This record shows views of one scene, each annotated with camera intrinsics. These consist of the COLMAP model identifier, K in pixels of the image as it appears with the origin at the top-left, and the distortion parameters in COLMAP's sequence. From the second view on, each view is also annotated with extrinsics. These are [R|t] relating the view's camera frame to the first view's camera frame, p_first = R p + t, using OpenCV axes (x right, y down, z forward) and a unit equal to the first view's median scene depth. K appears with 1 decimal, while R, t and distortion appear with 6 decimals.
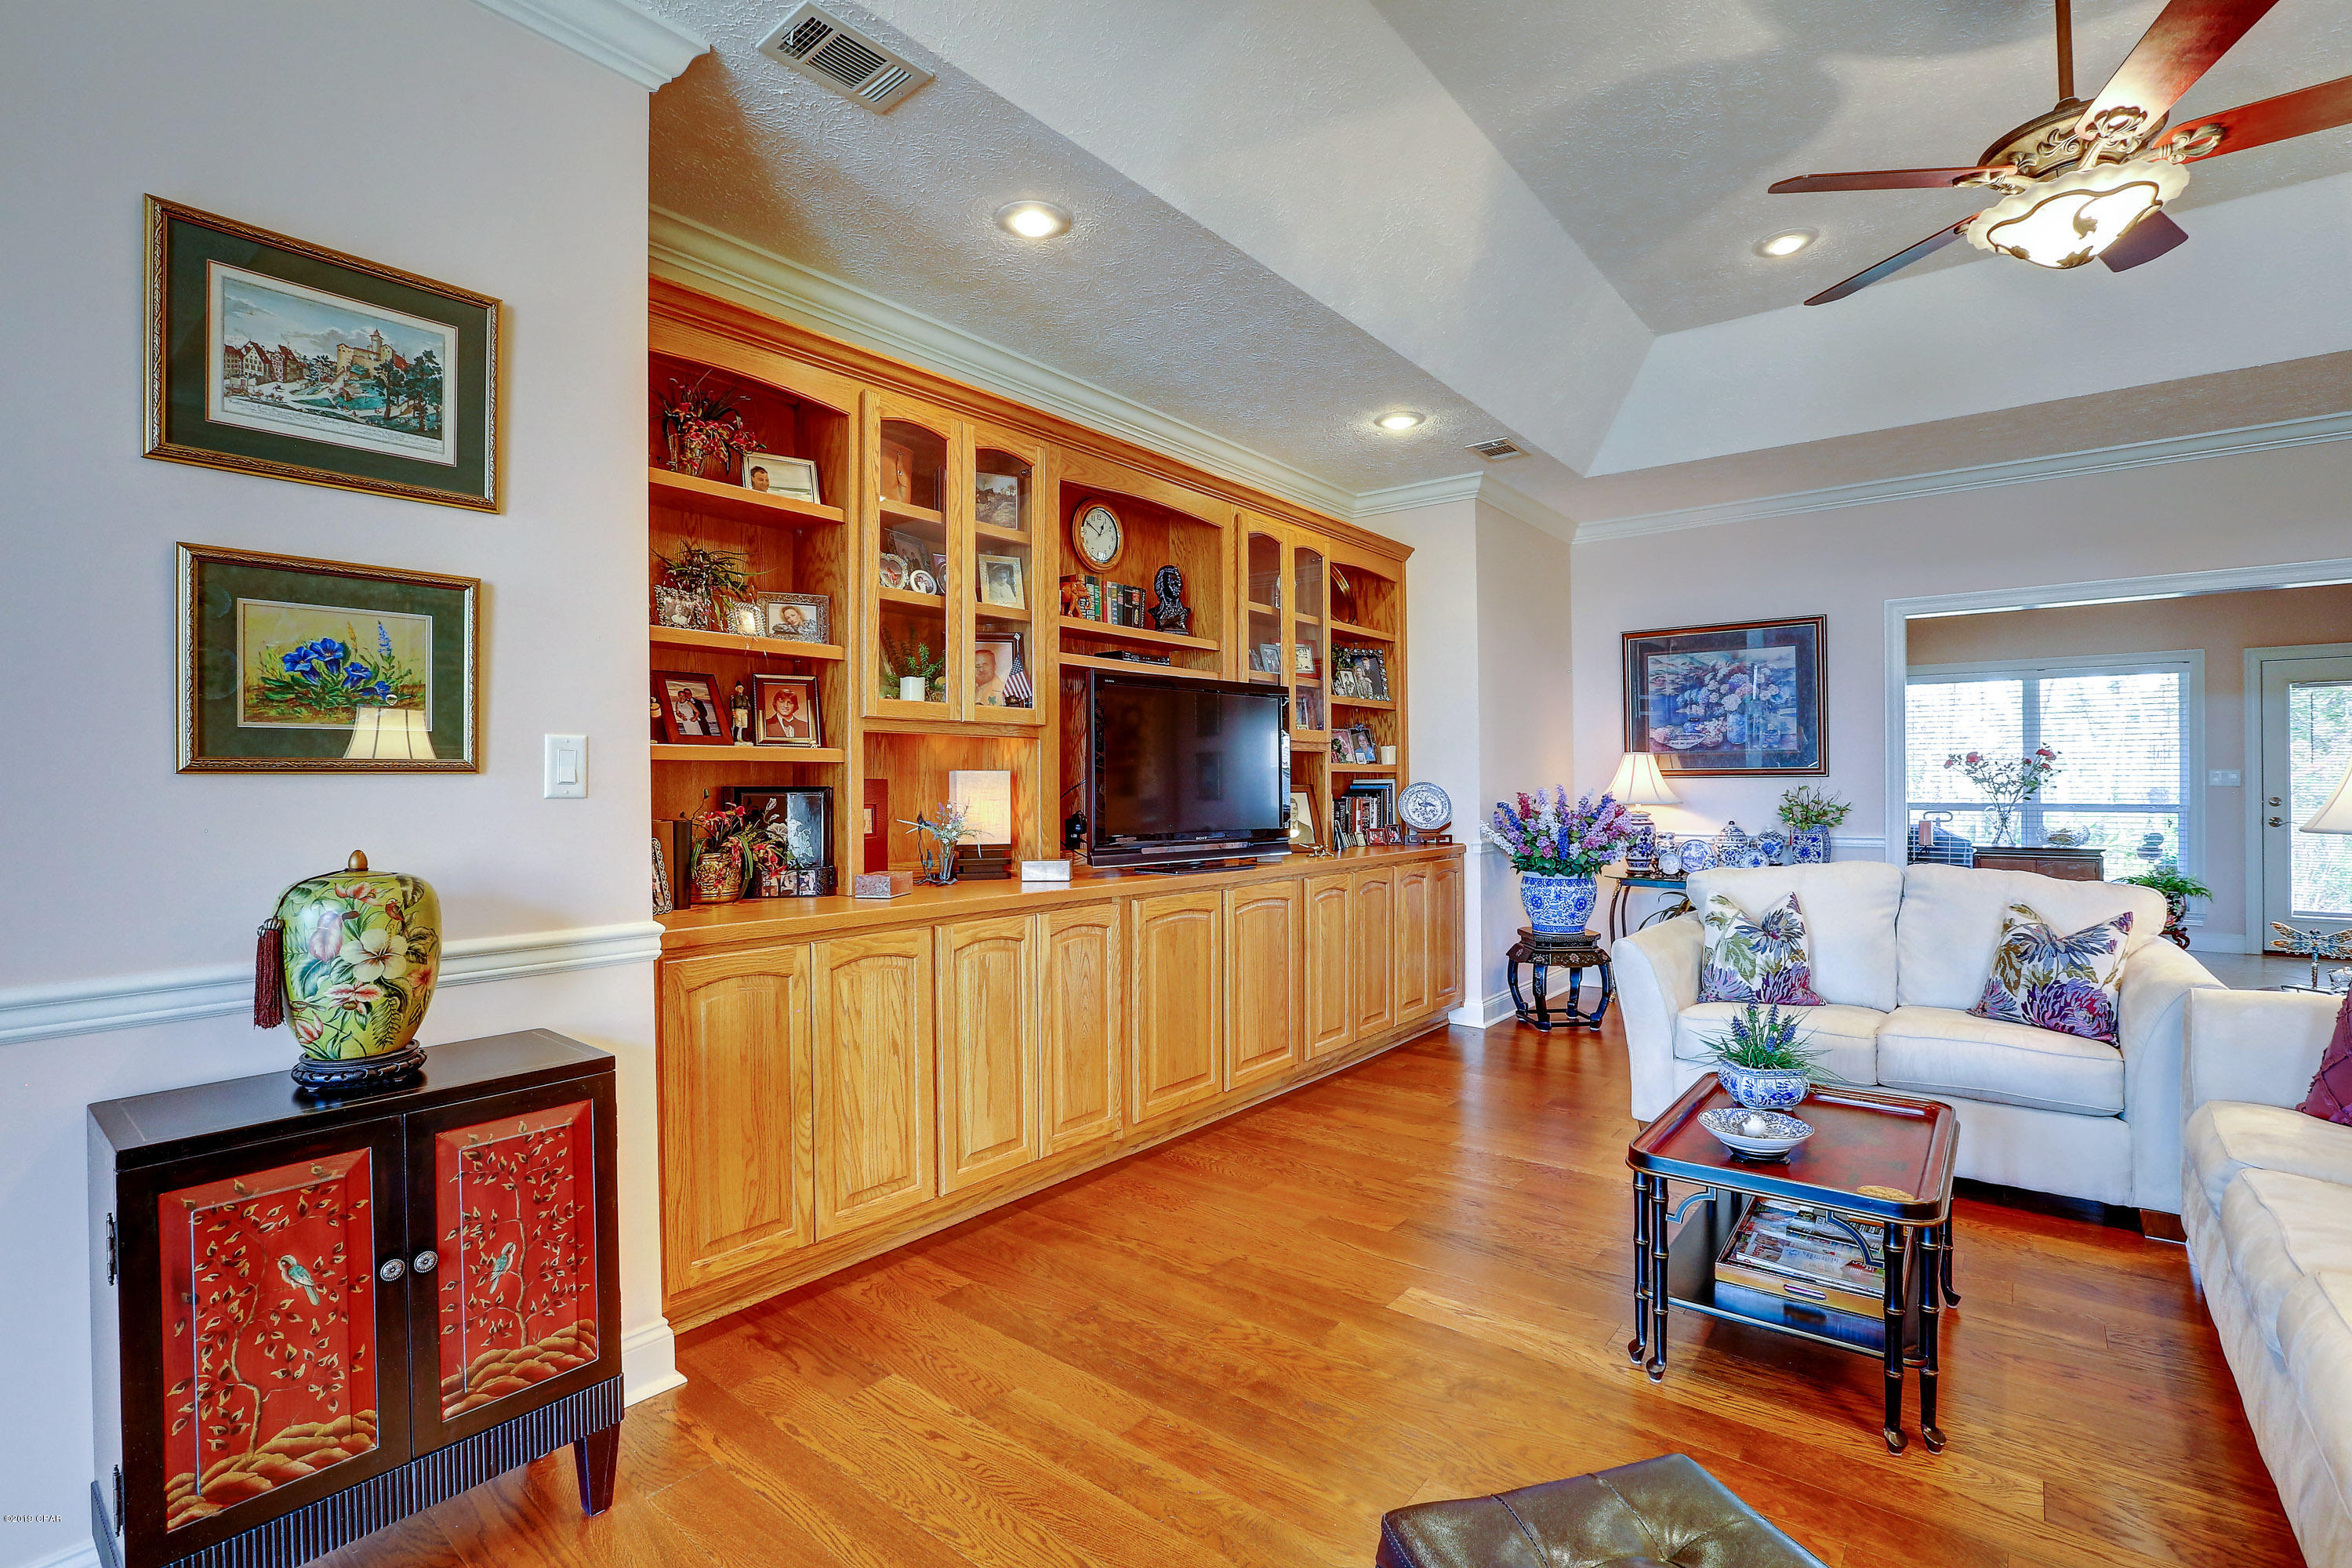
lens RADIAL K [[1075.6, 0, 1175.4], [0, 1075.6, 780.5], [0, 0, 1]] dist [-0.056311, 0.022166]
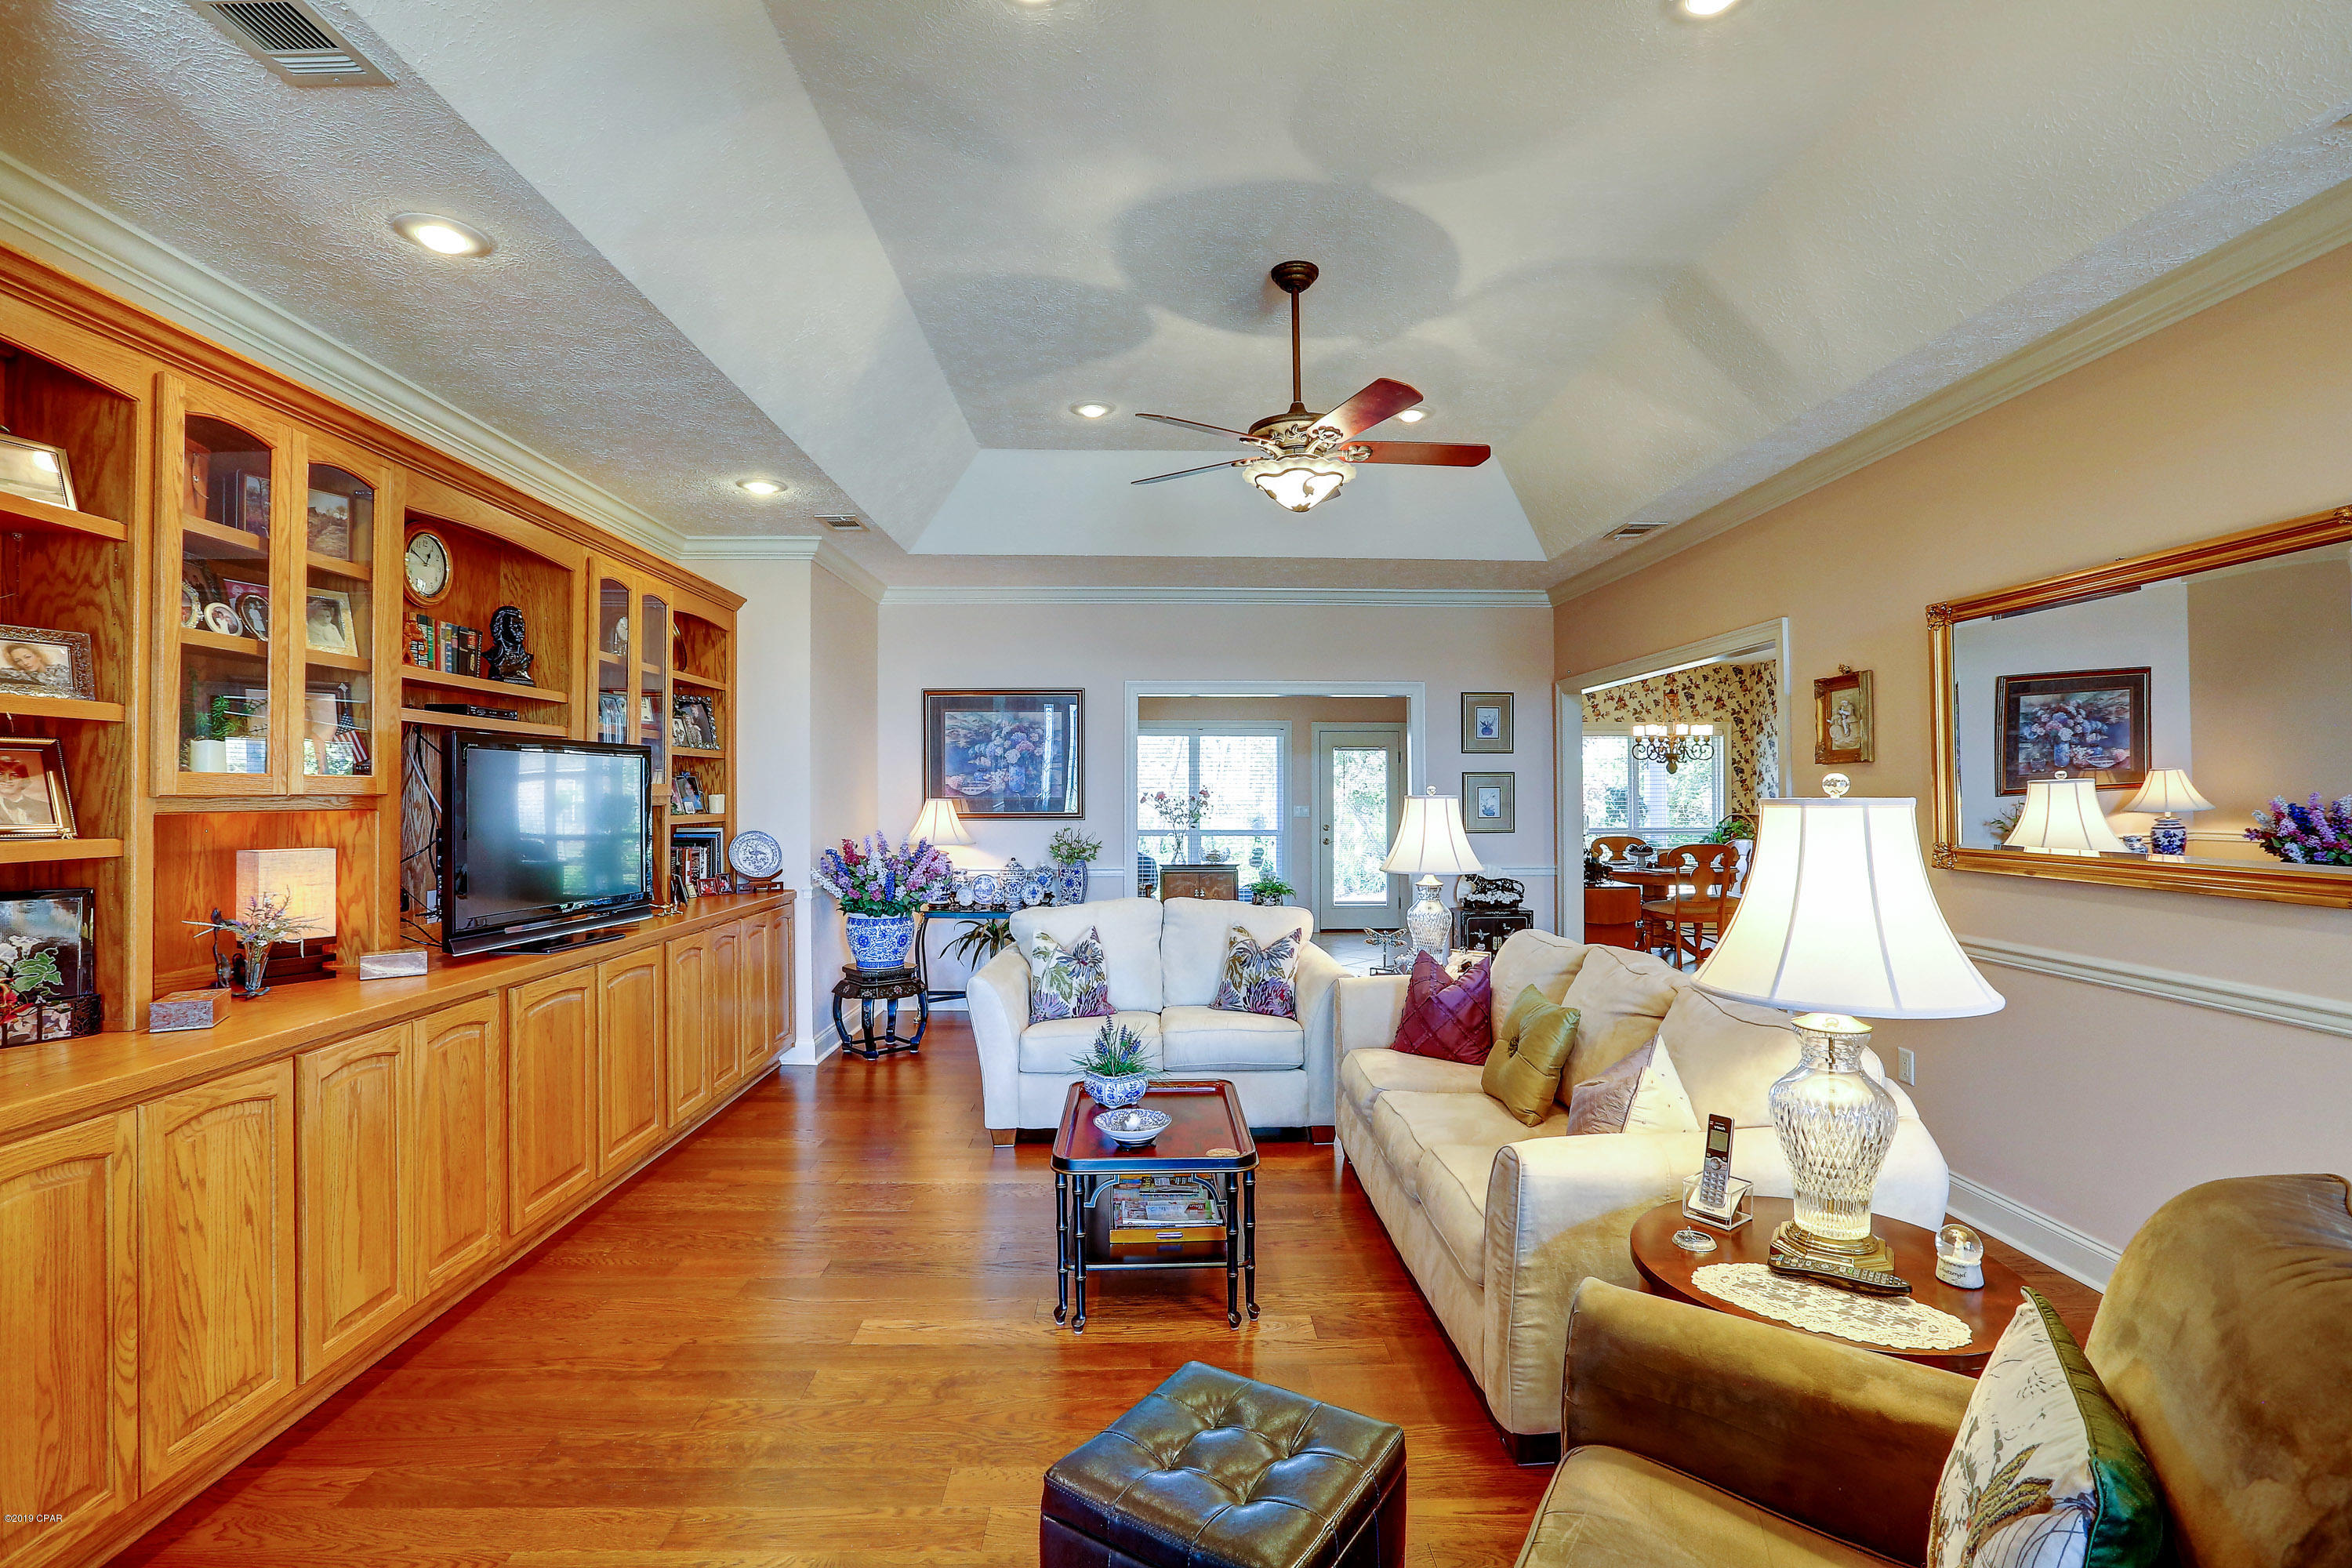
lens RADIAL K [[1075.6, 0, 1175.4], [0, 1075.6, 780.5], [0, 0, 1]] dist [-0.056311, 0.022166]
pose [[0.759919, 0.011957, 0.649908, -0.194199], [-0.006366, 0.999920, -0.010953, -0.059478], [-0.649987, 0.004186, 0.759934, -0.045300]]
